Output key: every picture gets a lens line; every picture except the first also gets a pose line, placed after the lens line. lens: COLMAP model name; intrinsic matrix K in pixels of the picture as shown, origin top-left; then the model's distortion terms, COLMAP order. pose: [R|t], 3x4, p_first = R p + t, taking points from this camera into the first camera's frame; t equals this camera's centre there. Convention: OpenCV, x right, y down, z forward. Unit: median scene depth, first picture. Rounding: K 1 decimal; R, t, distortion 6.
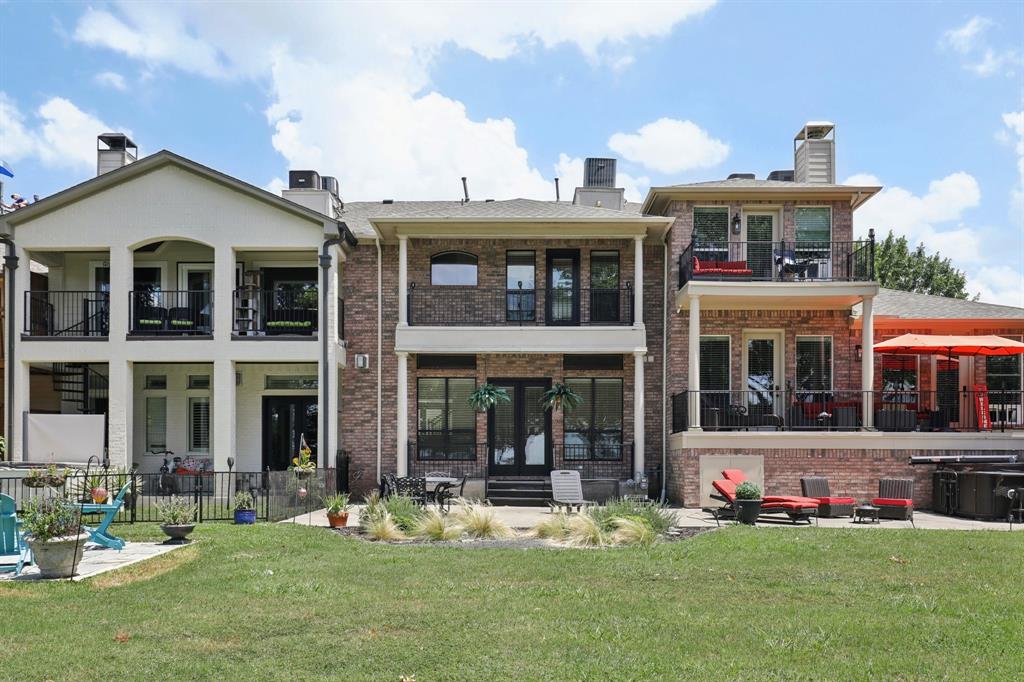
lens RADIAL K [[939.7, 0, 512.0], [0, 939.7, 341.0], [0, 0, 1]] dist [0.016054, 0.004019]
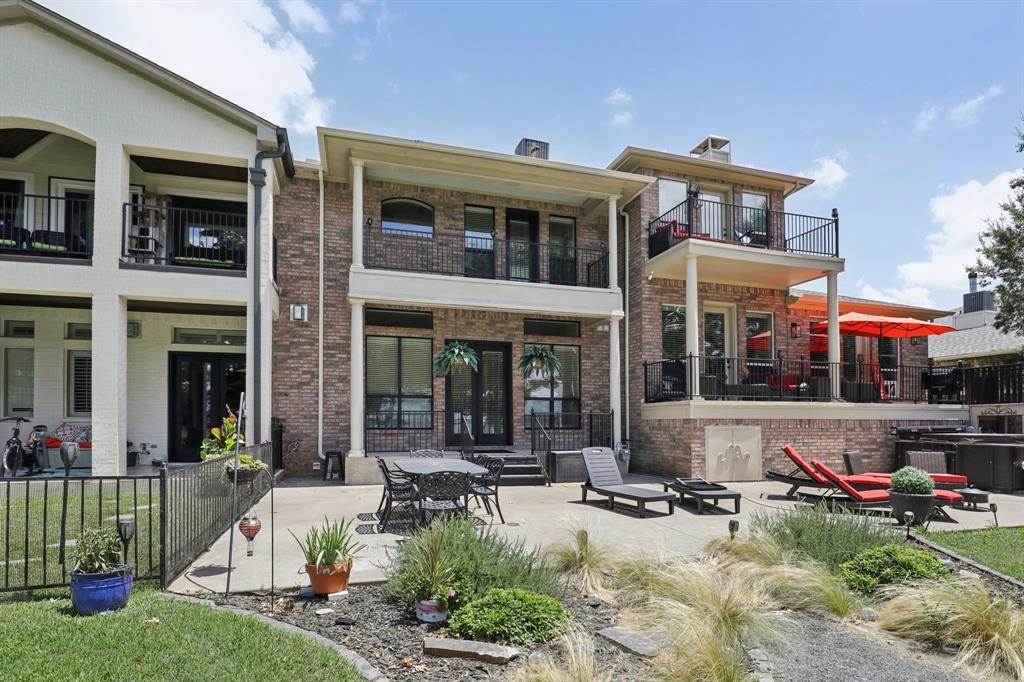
lens RADIAL K [[546.3, 0, 511.1], [0, 546.3, 387.7], [0, 0, 1]] dist [-0.027409, 0.001276]
pose [[0.957061, 0.020073, 0.289190, -0.119230], [-0.040164, 0.997160, 0.063708, 0.050664], [-0.287090, -0.072587, 0.955149, 0.480269]]
